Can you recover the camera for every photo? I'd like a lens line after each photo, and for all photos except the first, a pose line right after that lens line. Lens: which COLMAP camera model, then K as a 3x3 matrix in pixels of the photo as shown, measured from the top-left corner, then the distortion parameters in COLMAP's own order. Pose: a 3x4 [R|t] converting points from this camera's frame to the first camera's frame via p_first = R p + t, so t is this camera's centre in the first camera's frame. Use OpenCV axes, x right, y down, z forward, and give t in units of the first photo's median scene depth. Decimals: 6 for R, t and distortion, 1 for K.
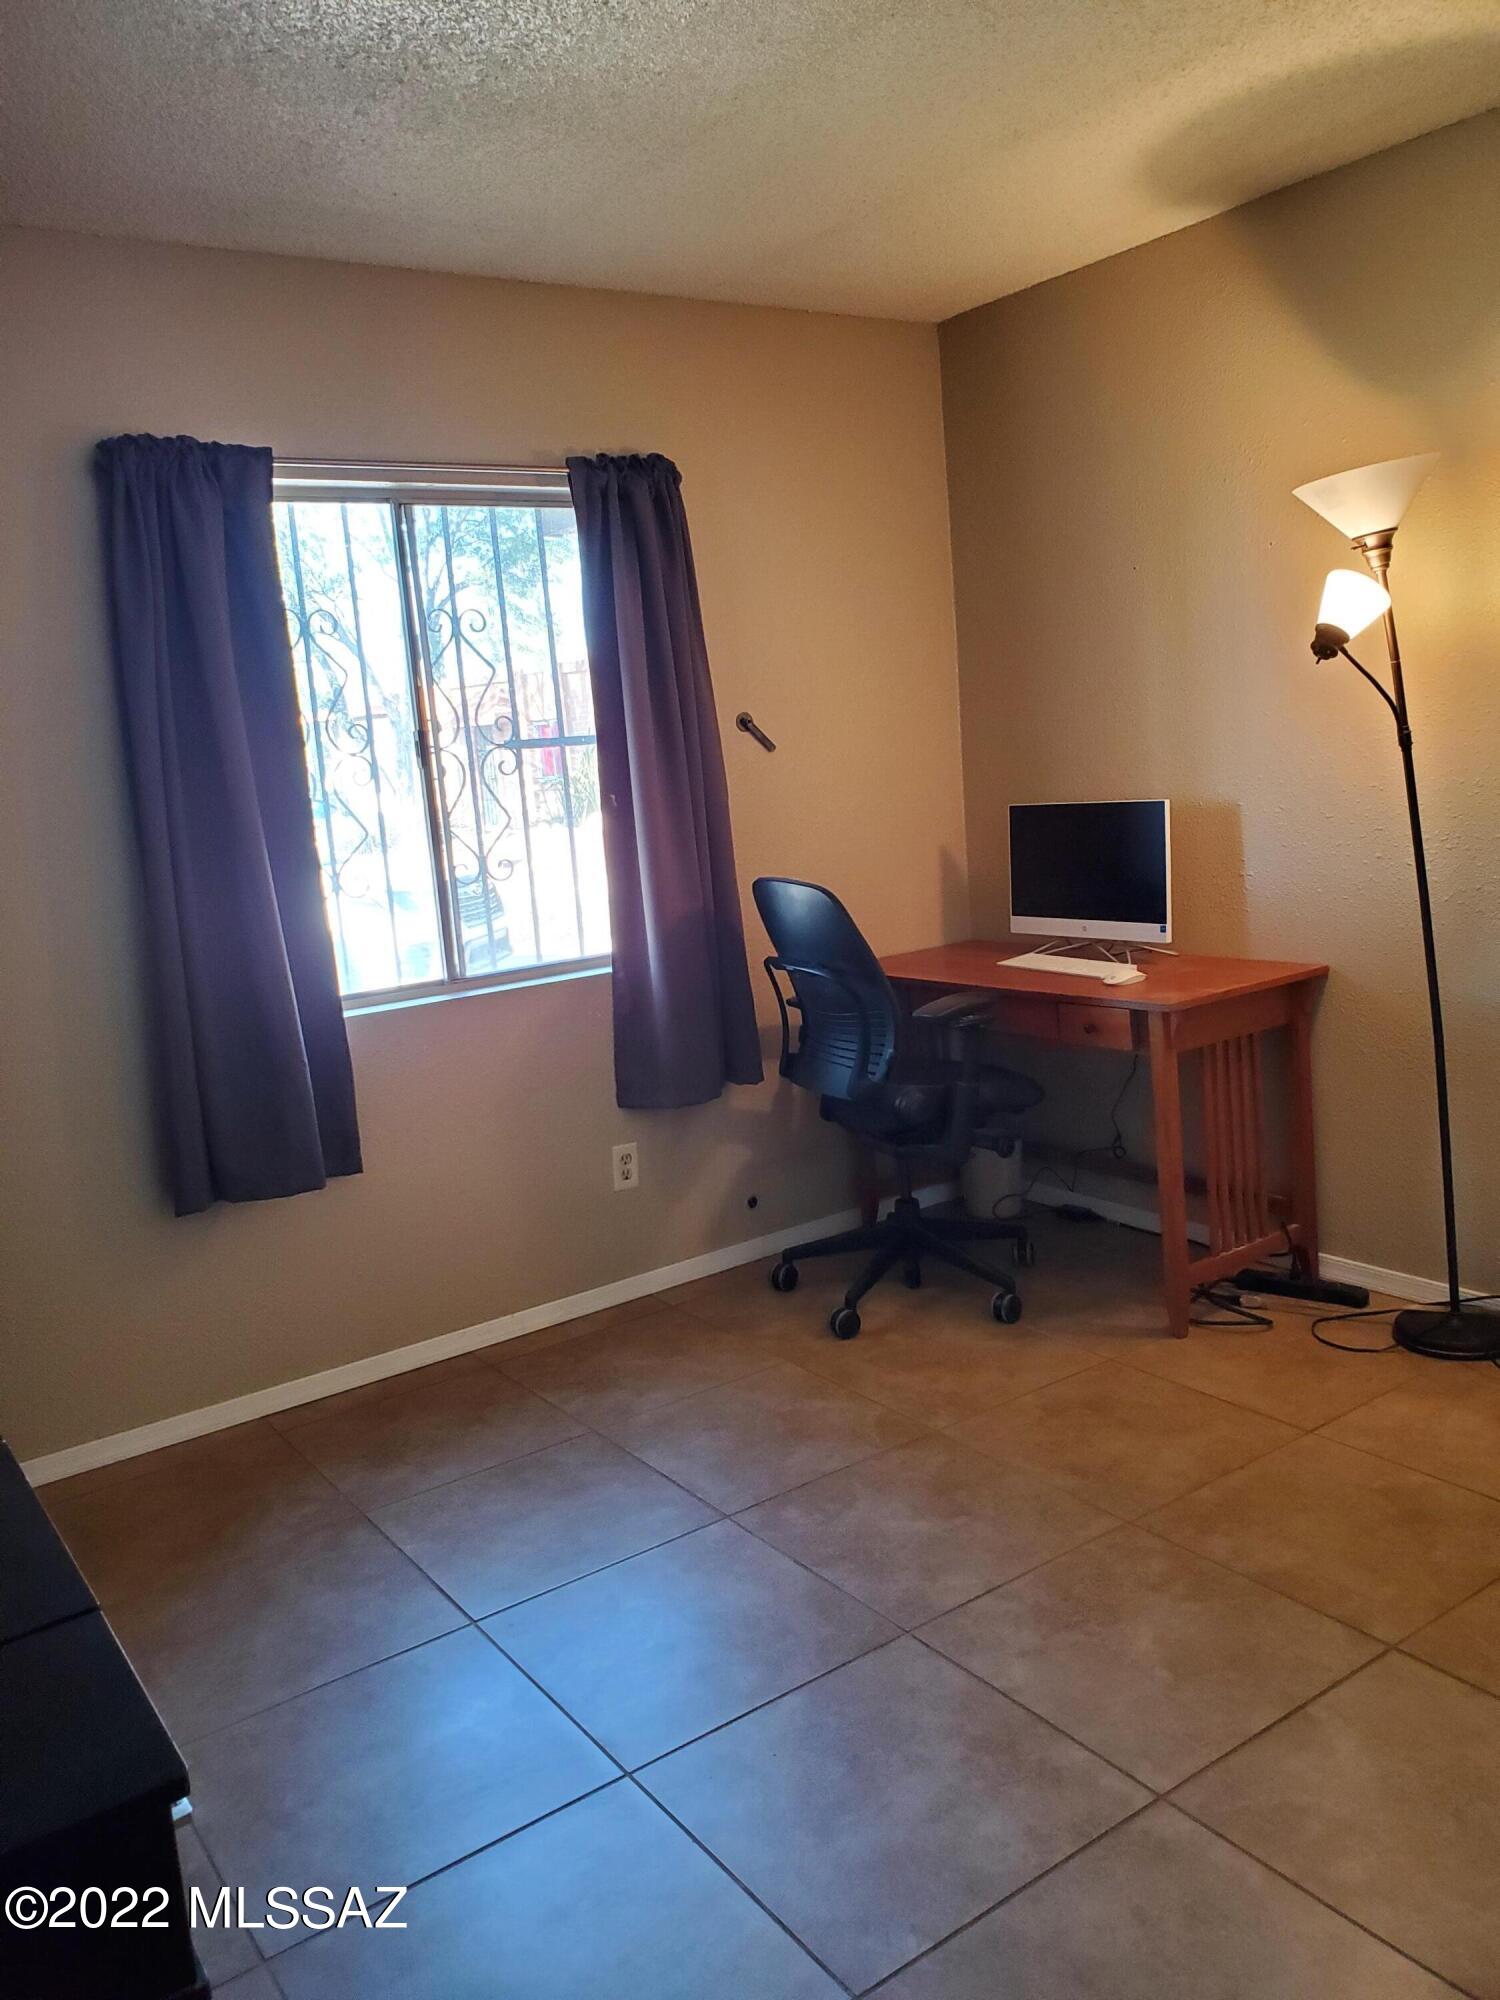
lens RADIAL K [[1565.3, 0, 738.7], [0, 1565.3, 969.0], [0, 0, 1]] dist [0.009246, 0.012788]
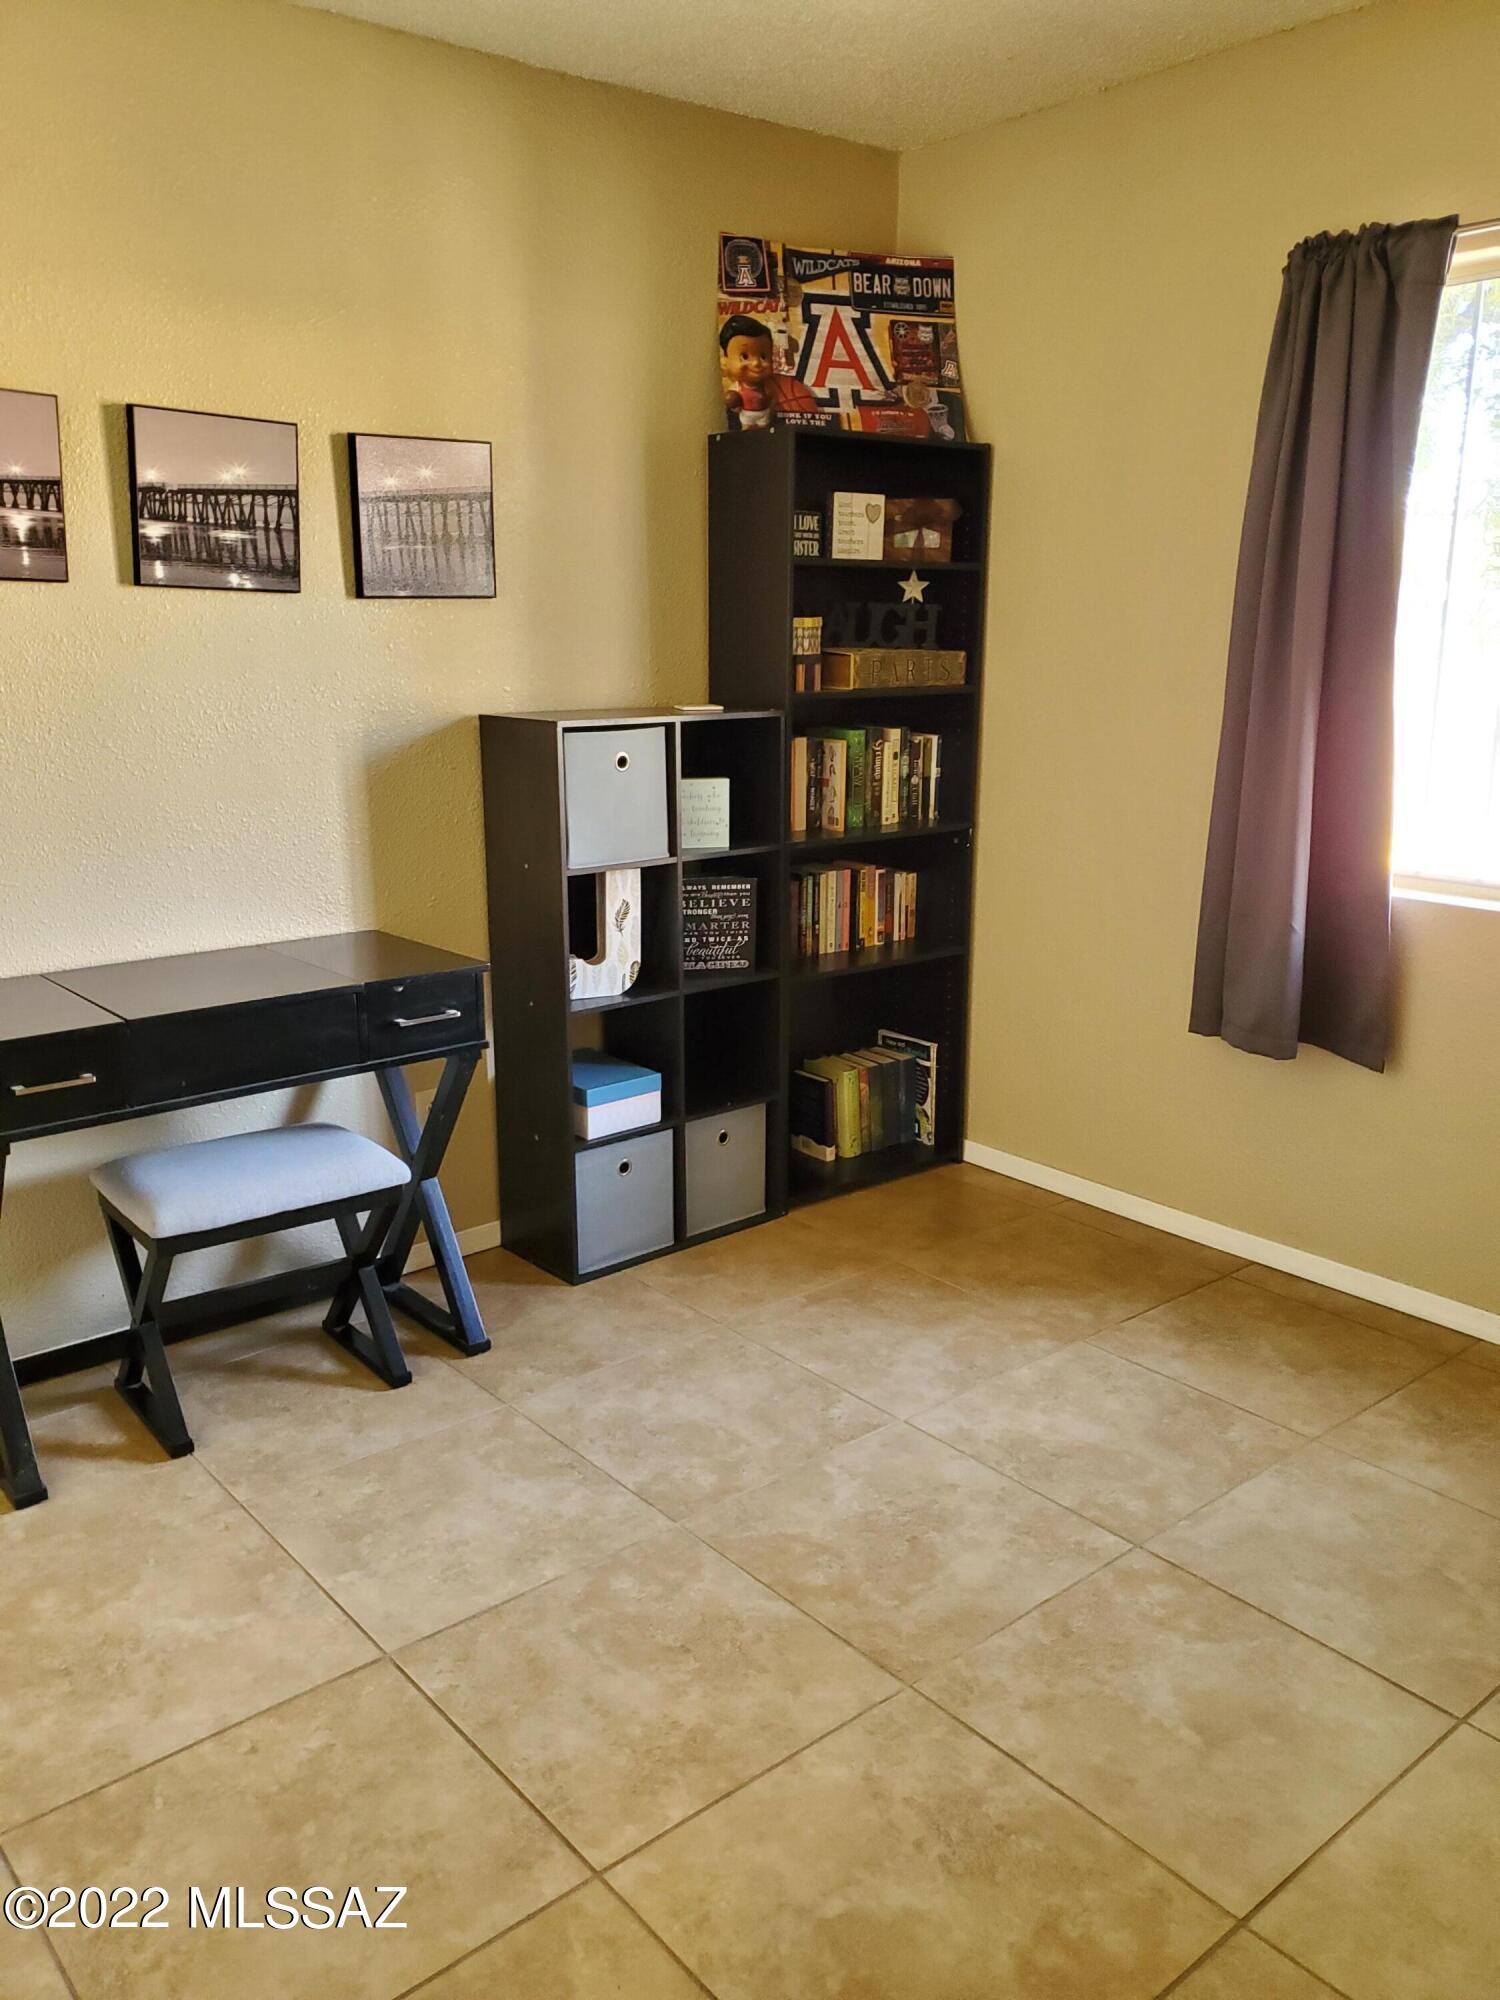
lens RADIAL K [[1565.3, 0, 738.7], [0, 1565.3, 969.0], [0, 0, 1]] dist [0.009246, 0.012788]
pose [[0.100145, 0.298670, -0.949087, 0.680304], [-0.150818, 0.947417, 0.282231, -0.149949], [0.983476, 0.114875, 0.139924, 0.636956]]
